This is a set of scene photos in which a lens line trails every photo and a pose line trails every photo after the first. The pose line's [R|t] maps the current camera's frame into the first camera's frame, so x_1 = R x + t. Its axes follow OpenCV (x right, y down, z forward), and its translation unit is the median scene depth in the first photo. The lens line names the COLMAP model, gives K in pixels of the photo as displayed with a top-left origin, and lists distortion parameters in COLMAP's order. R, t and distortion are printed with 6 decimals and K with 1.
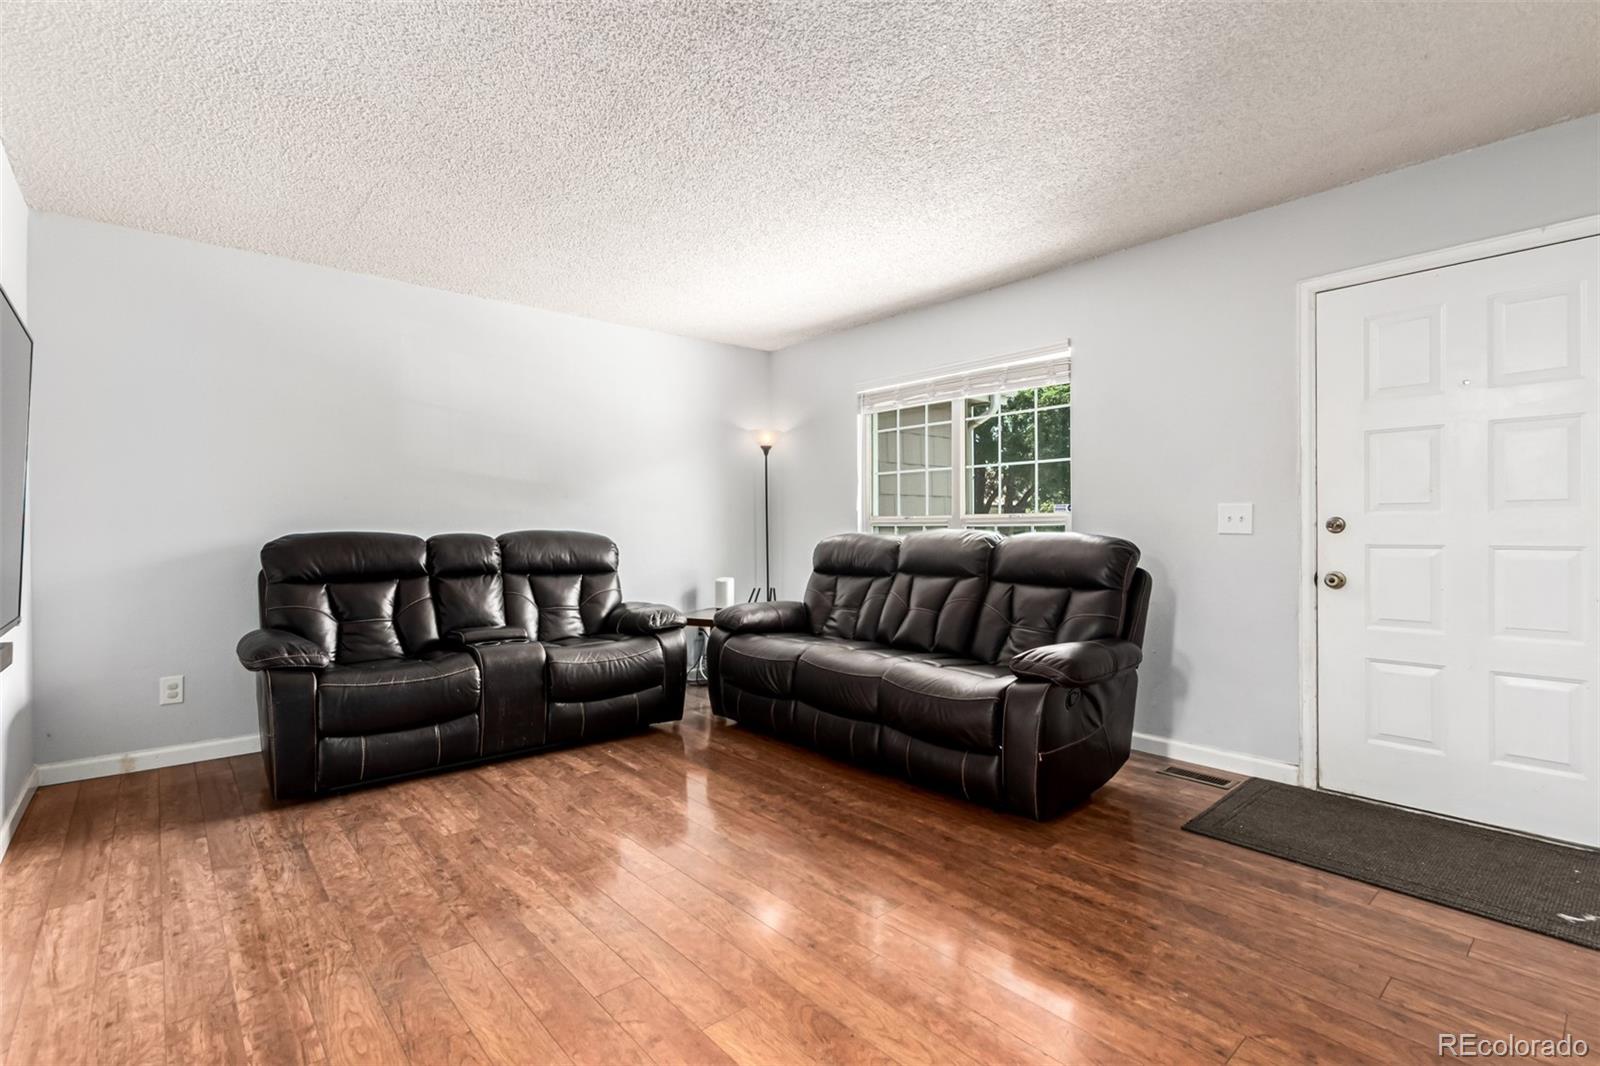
lens RADIAL K [[738.6, 0, 801.4], [0, 738.6, 527.0], [0, 0, 1]] dist [0.009049, -0.001782]
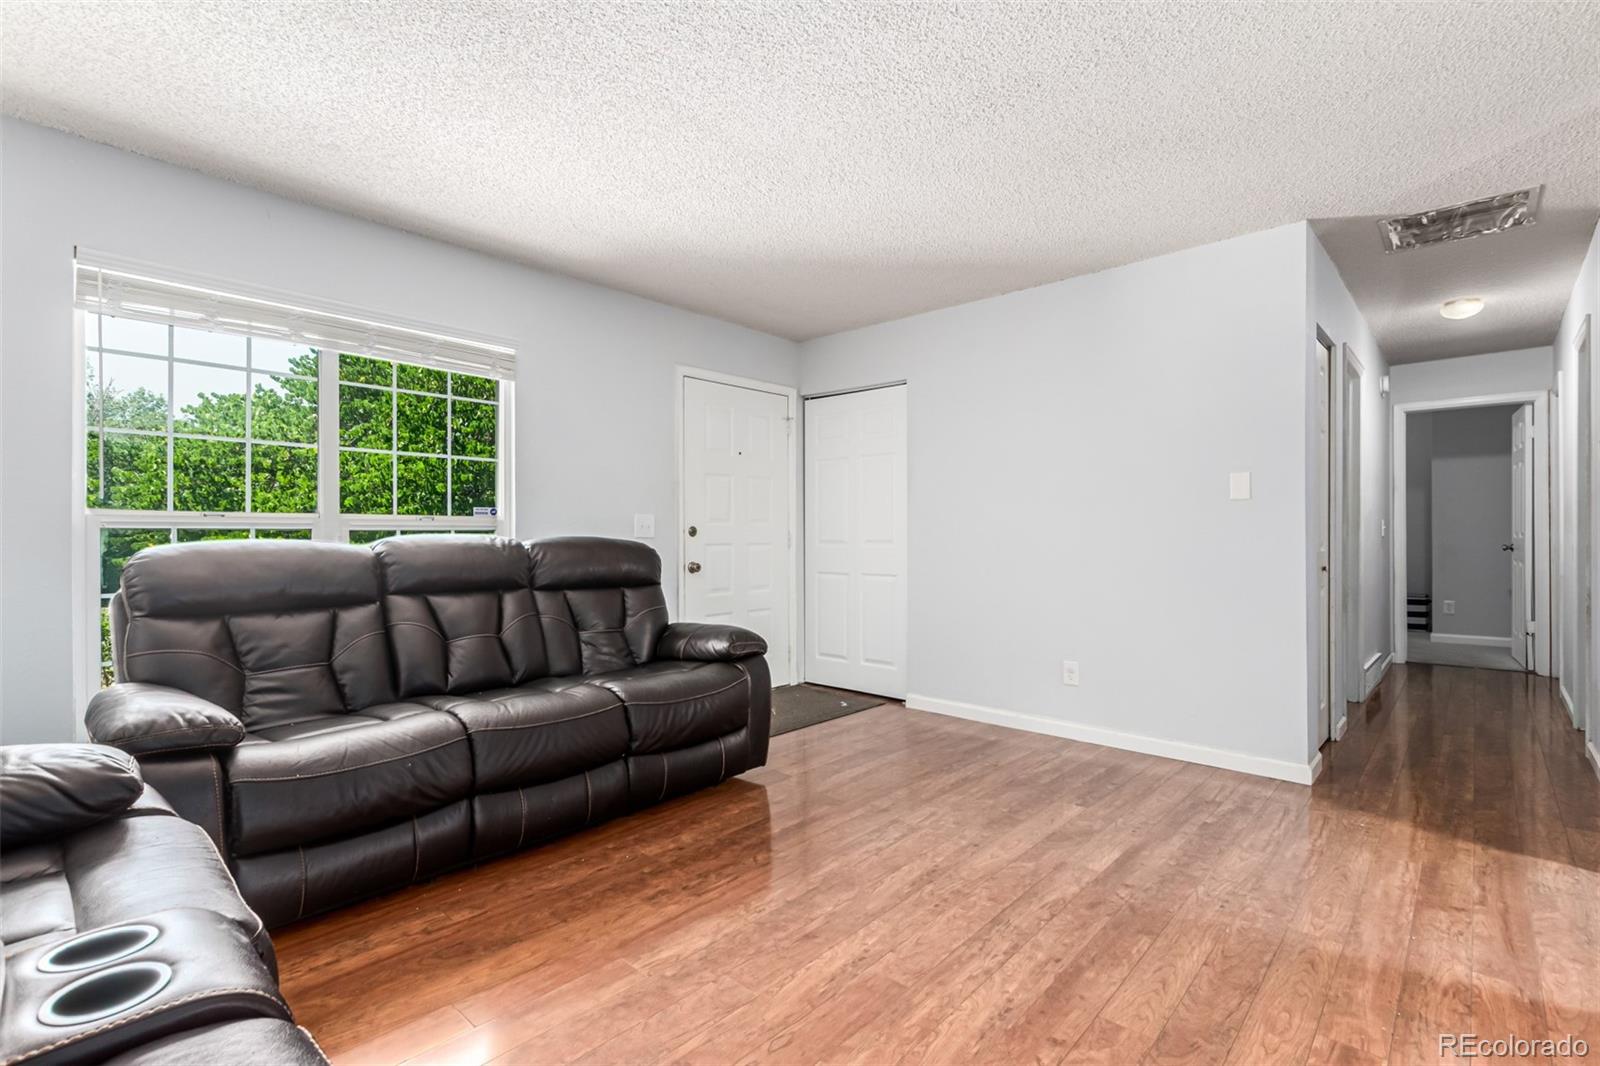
lens RADIAL K [[738.6, 0, 807.3], [0, 738.6, 529.9], [0, 0, 1]] dist [0.009049, -0.001782]
pose [[-0.117352, 0.008528, 0.993054, -0.860924], [0.000898, 0.999964, -0.008482, 0.007669], [-0.993090, -0.000103, -0.117356, 0.986635]]
